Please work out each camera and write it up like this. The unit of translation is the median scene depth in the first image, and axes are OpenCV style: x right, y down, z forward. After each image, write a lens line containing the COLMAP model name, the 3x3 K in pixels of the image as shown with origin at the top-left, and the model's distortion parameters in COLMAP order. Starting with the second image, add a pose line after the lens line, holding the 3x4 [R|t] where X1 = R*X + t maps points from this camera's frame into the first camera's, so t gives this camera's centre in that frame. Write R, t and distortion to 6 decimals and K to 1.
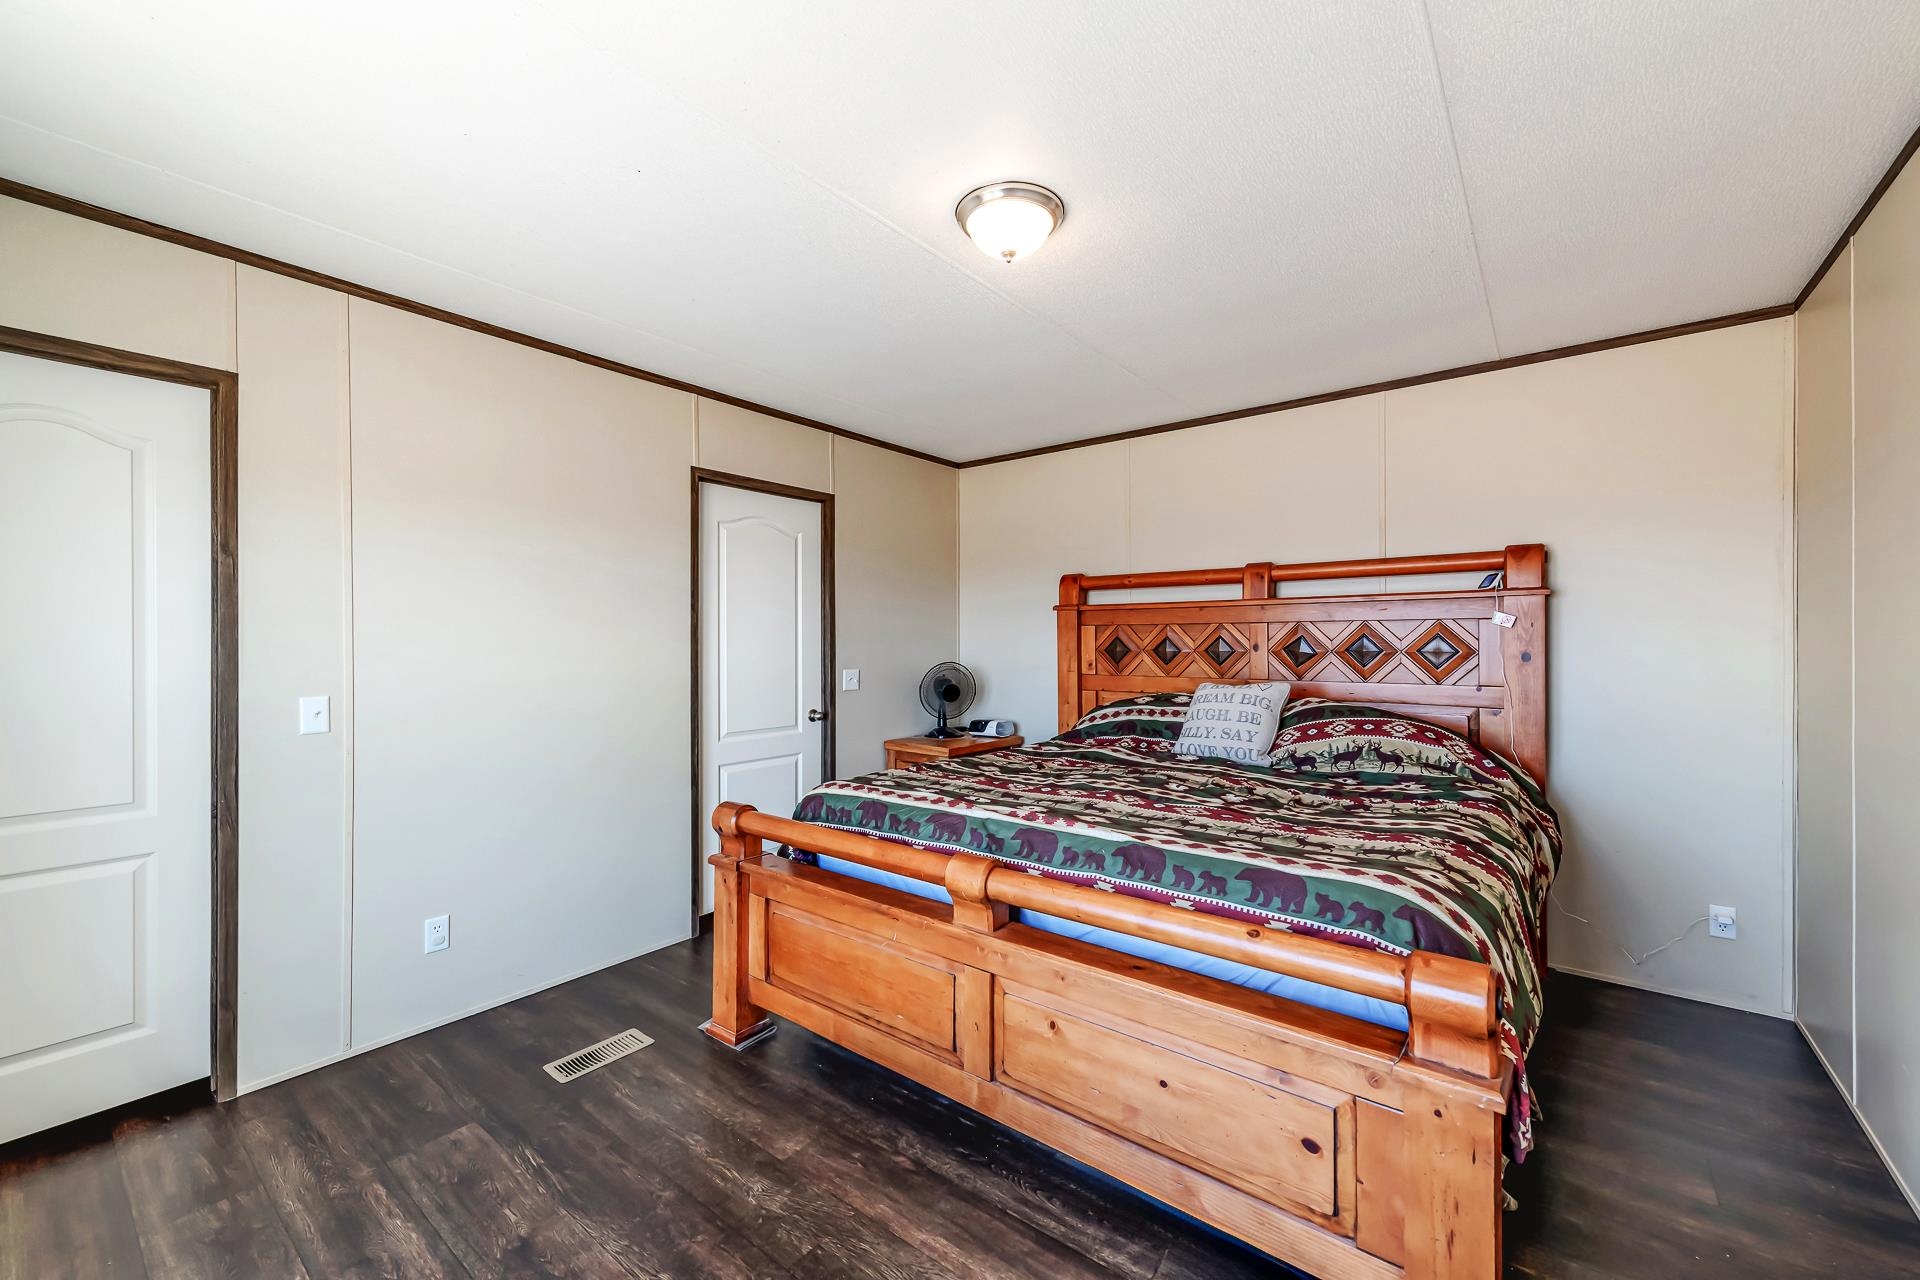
lens RADIAL K [[753.0, 0, 969.1], [0, 753.0, 633.2], [0, 0, 1]] dist [0.001193, 0.000173]
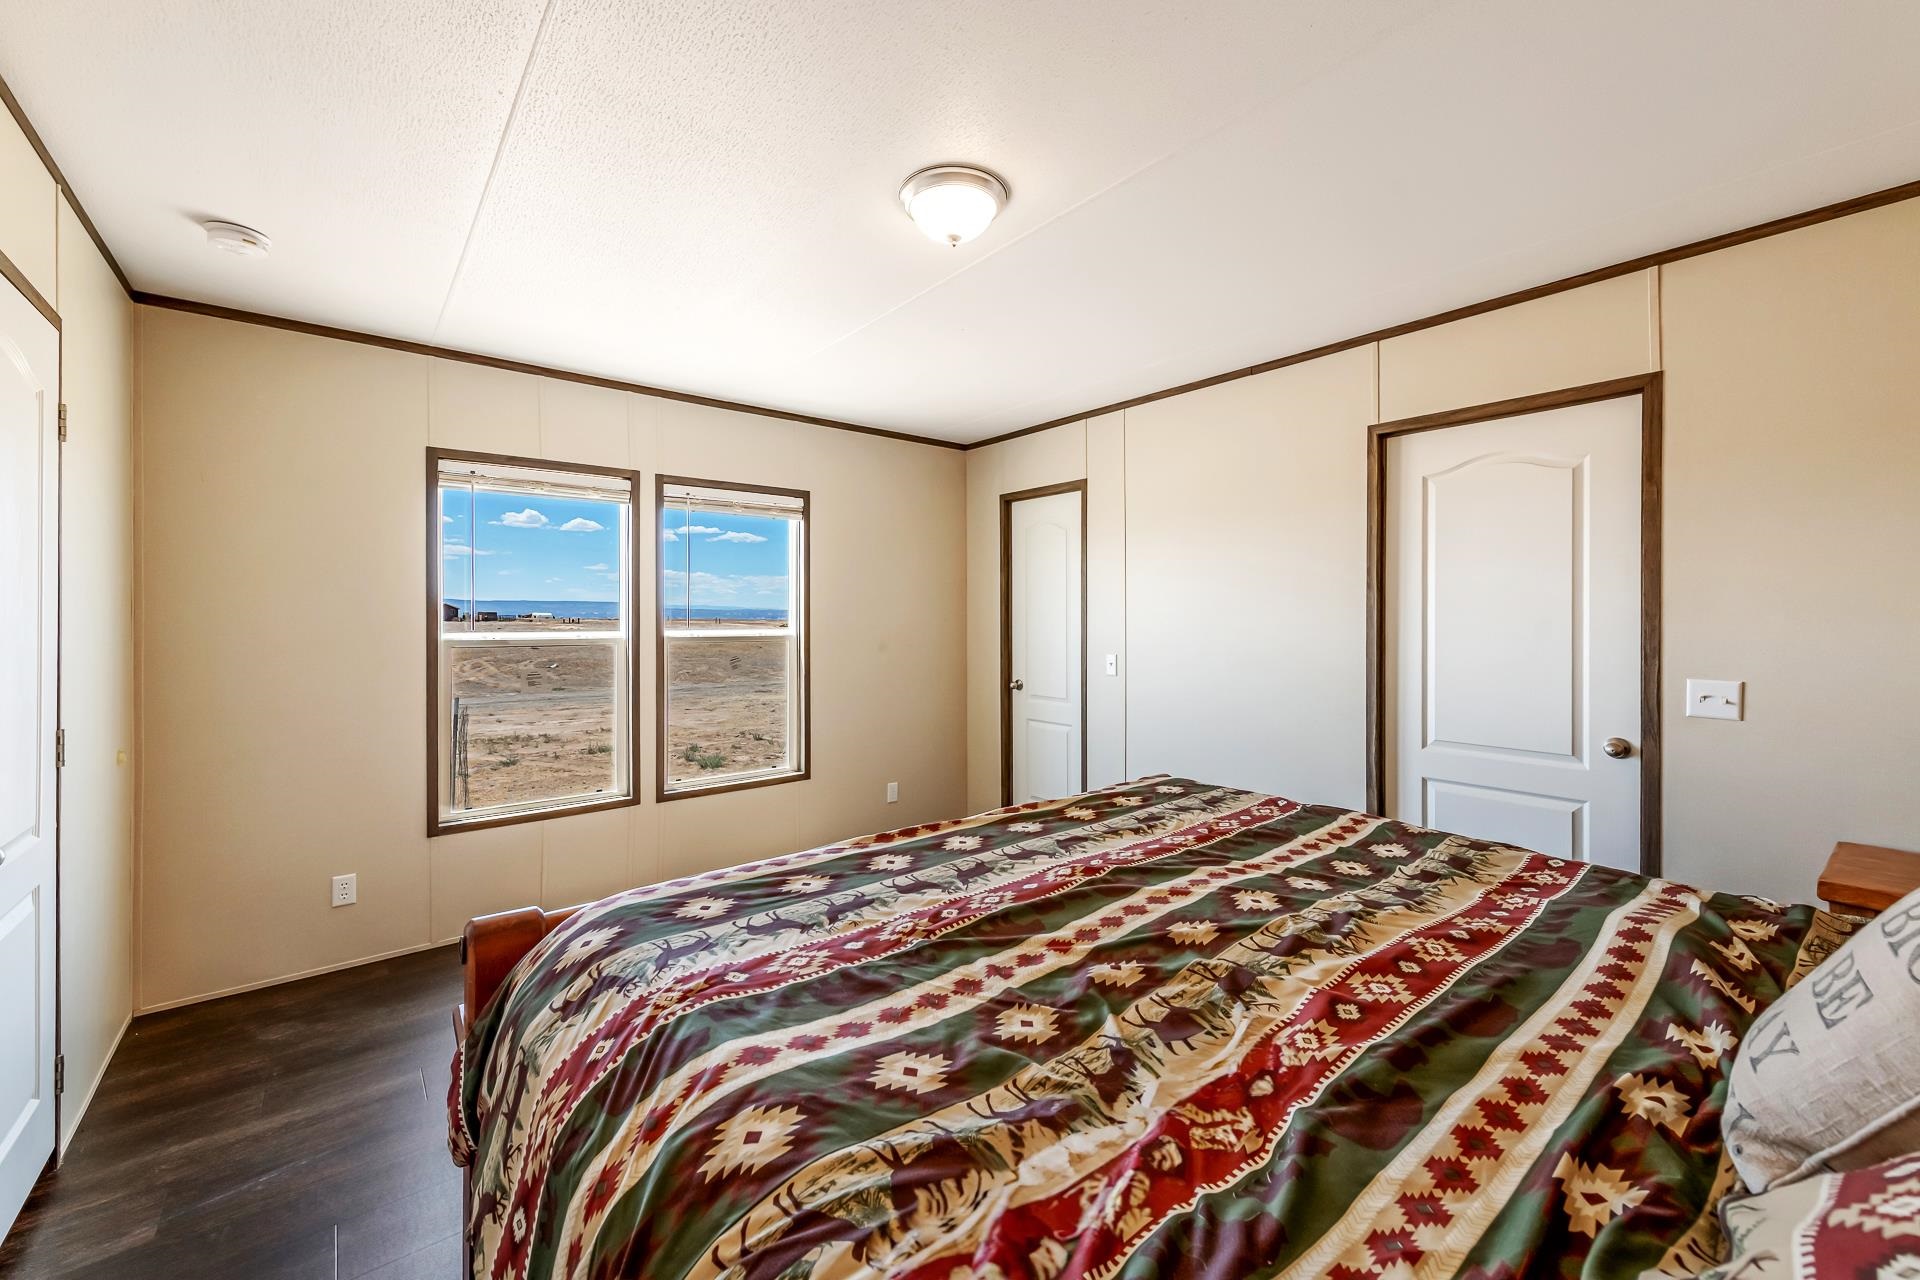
lens RADIAL K [[753.0, 0, 969.1], [0, 753.0, 633.2], [0, 0, 1]] dist [0.001193, 0.000173]
pose [[-0.215314, 0.009414, -0.976499, 0.570105], [-0.001706, 0.999948, 0.010016, 0.013176], [0.976543, 0.003822, -0.215287, 0.698844]]
